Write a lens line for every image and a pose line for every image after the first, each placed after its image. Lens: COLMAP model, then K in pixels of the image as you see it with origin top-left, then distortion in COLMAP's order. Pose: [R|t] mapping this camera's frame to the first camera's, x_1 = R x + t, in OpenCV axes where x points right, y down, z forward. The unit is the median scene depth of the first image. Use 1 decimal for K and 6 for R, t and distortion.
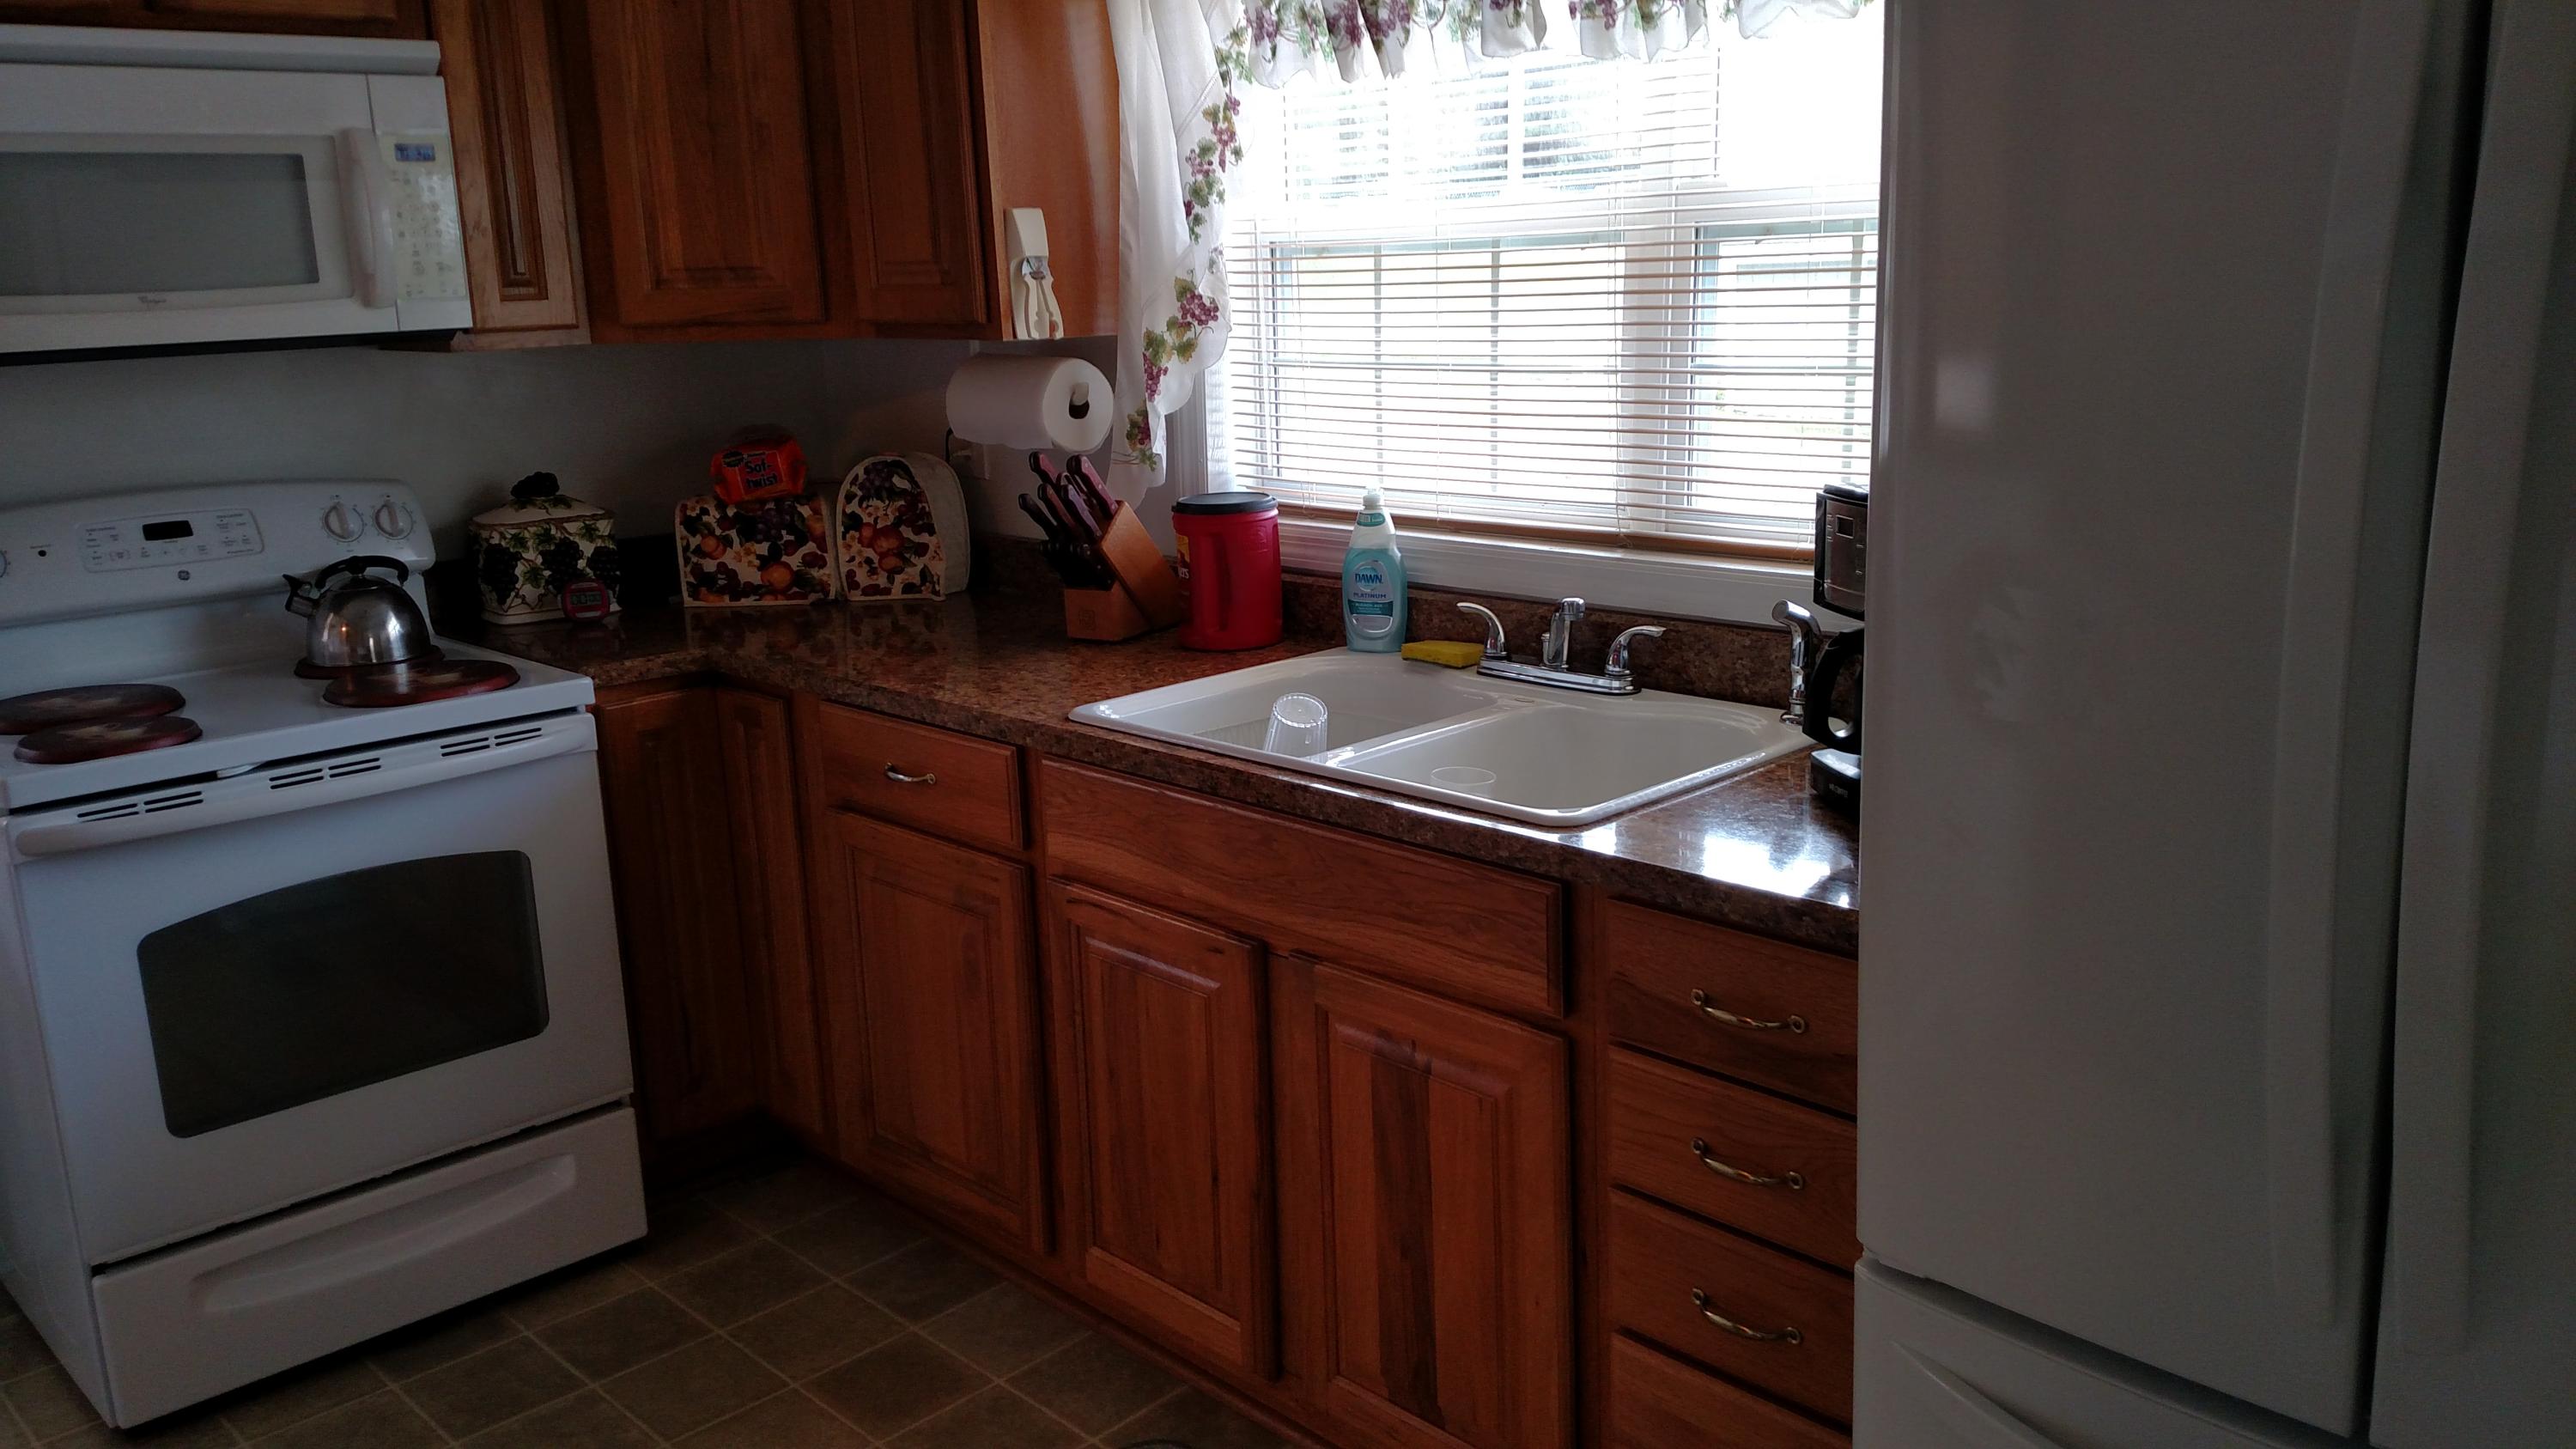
lens RADIAL K [[2029.1, 0, 1285.4], [0, 2029.1, 715.4], [0, 0, 1]] dist [0.041936, 0.003328]
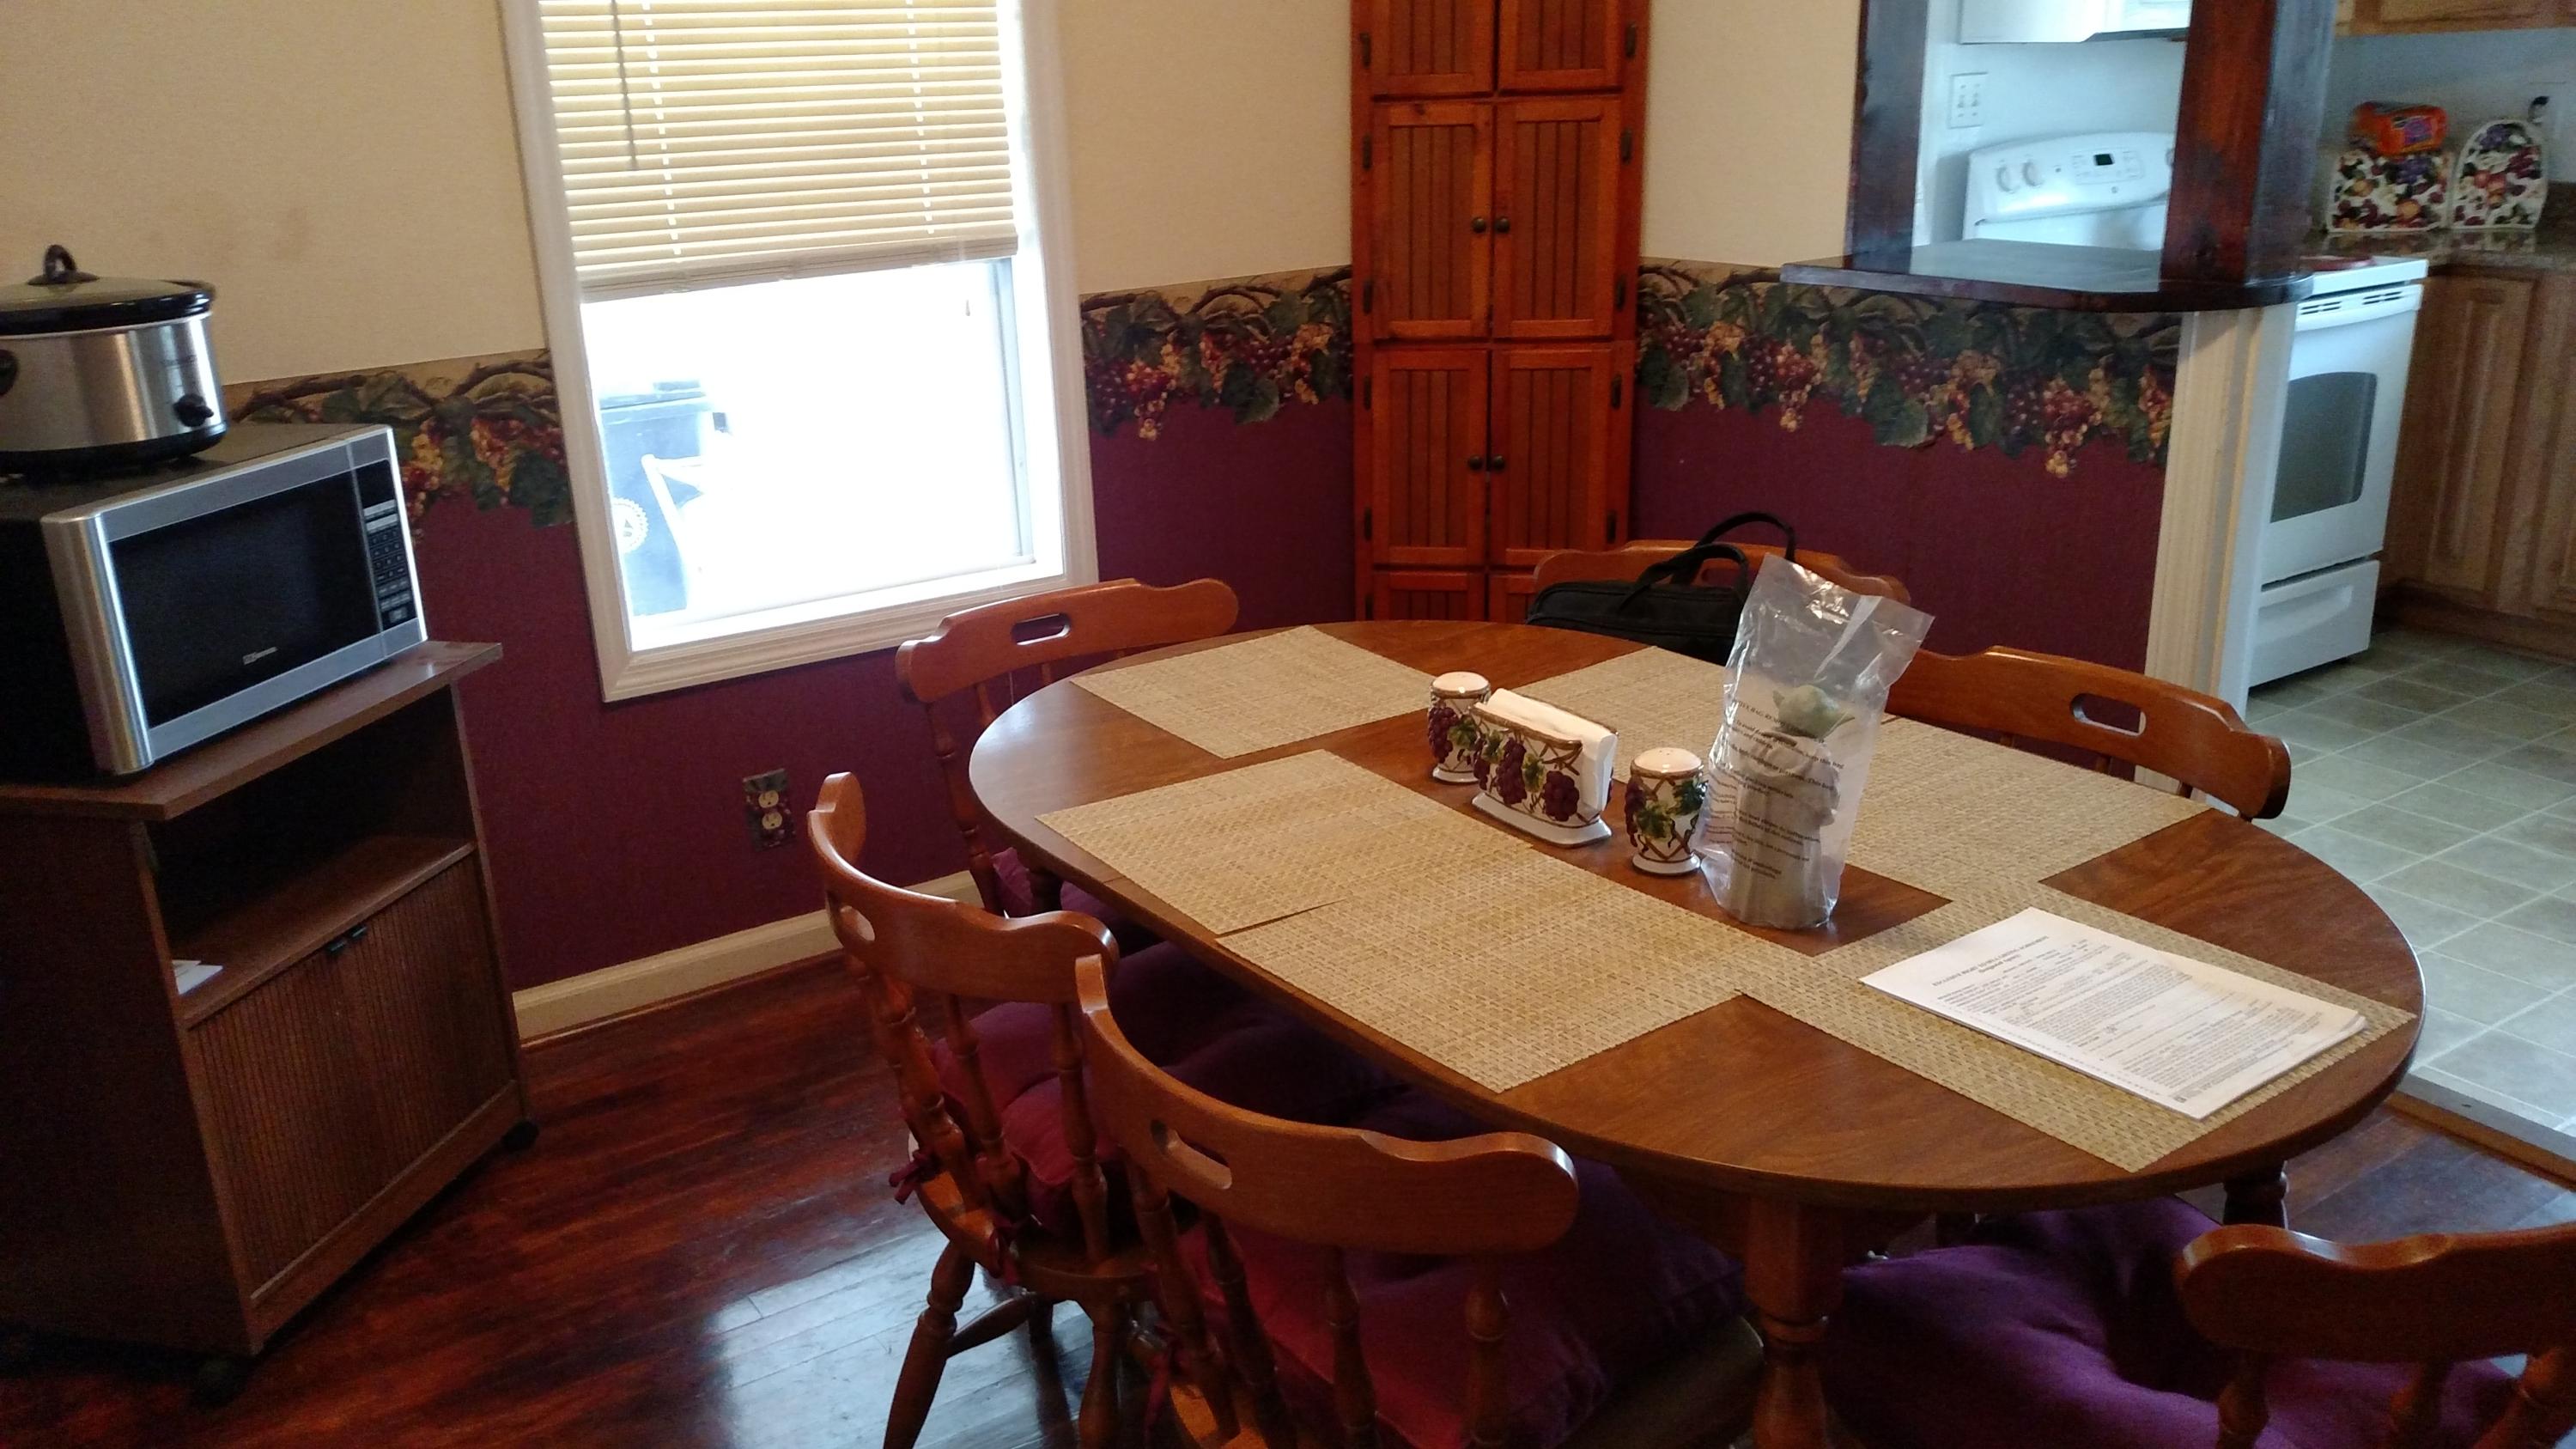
lens RADIAL K [[2029.1, 0, 1289.8], [0, 2029.1, 729.4], [0, 0, 1]] dist [0.041936, 0.003328]
pose [[0.987748, 0.052899, -0.146818, -0.780011], [-0.038654, 0.994412, 0.098238, 0.176333], [0.151195, -0.091359, 0.984273, -0.536427]]
